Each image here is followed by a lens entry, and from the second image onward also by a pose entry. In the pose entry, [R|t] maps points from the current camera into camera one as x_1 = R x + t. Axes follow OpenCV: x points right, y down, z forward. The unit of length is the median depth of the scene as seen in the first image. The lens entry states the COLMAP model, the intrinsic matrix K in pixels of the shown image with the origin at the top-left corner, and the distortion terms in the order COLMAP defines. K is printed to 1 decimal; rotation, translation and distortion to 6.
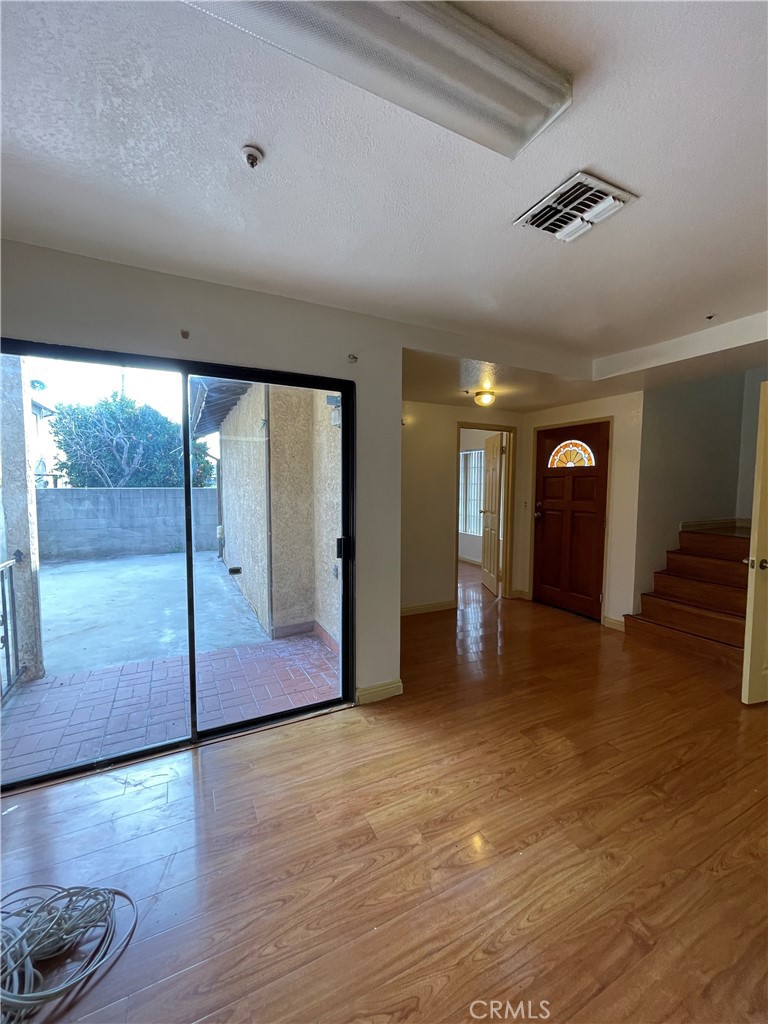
lens RADIAL K [[412.5, 0, 387.0], [0, 412.5, 512.8], [0, 0, 1]] dist [-0.000987, 0.000414]
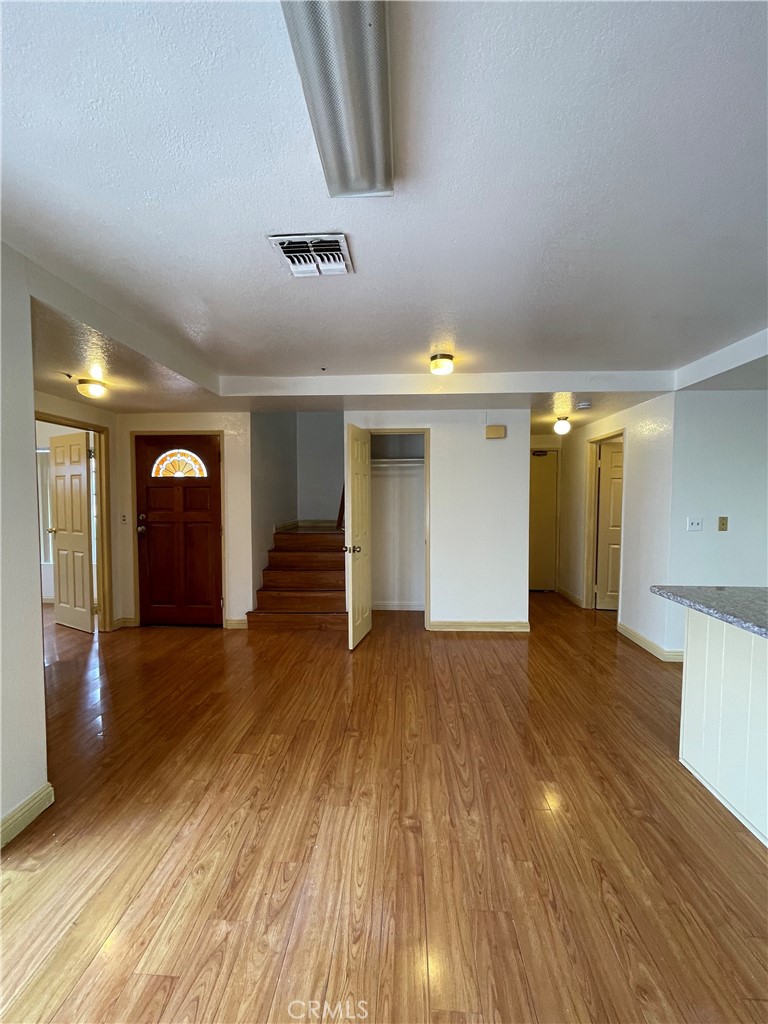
lens RADIAL K [[412.5, 0, 387.0], [0, 412.5, 512.8], [0, 0, 1]] dist [-0.000987, 0.000414]
pose [[0.497310, -0.042310, 0.866541, -0.311779], [0.064515, 0.997848, 0.011696, -0.013906], [-0.865171, 0.050088, 0.498969, 0.190879]]
